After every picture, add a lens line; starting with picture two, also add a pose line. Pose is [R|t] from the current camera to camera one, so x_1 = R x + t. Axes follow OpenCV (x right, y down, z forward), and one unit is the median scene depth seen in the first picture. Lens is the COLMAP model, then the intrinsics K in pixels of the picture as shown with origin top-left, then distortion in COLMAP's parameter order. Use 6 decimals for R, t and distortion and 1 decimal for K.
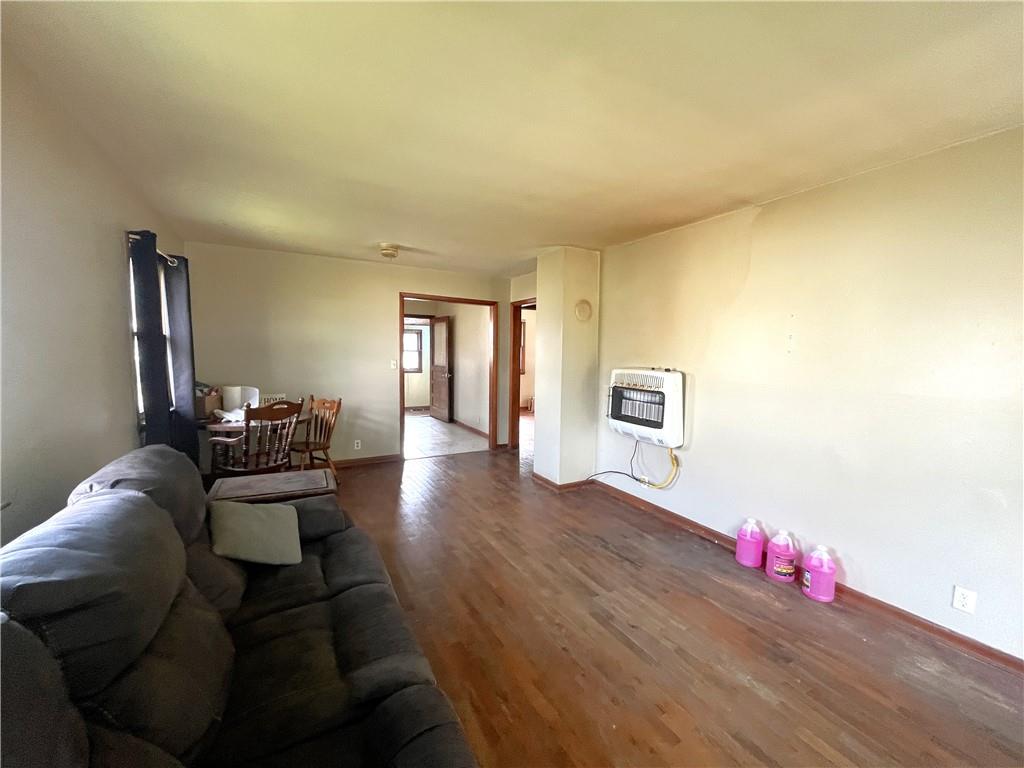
lens RADIAL K [[414.5, 0, 508.0], [0, 414.5, 391.3], [0, 0, 1]] dist [-0.006424, -0.000625]
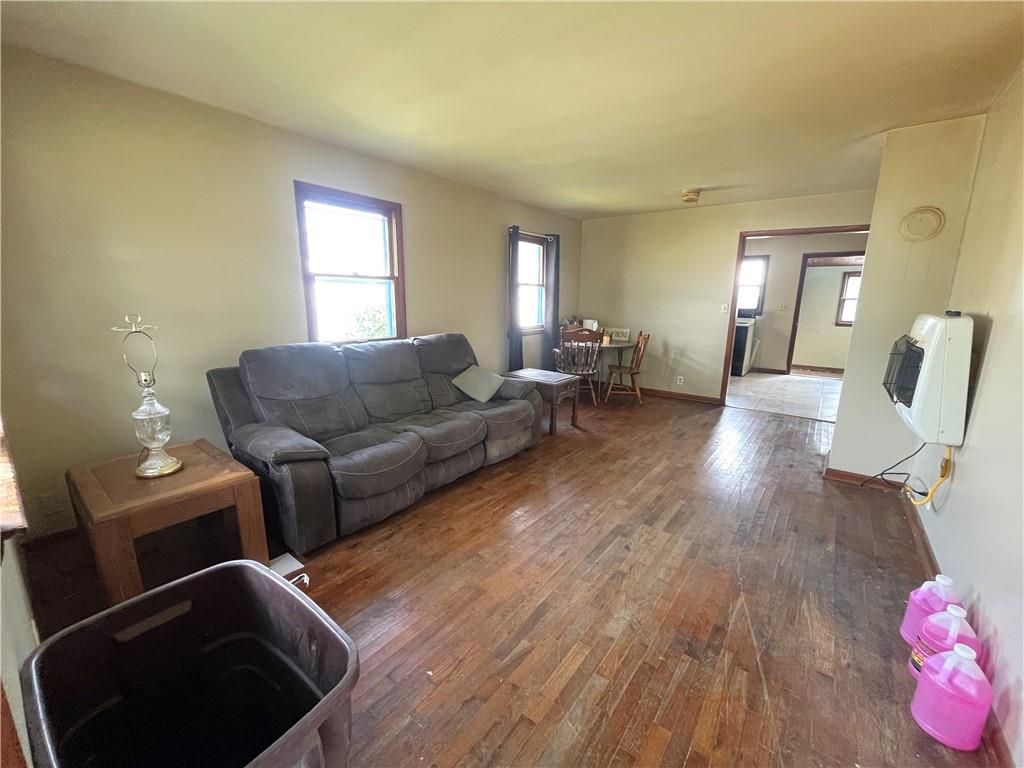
lens RADIAL K [[414.5, 0, 507.7], [0, 414.5, 391.1], [0, 0, 1]] dist [-0.006424, -0.000625]
pose [[0.390836, 0.192896, -0.900022, 0.743885], [-0.094895, 0.981029, 0.169049, 0.020054], [0.915556, 0.019337, 0.401726, 0.203105]]
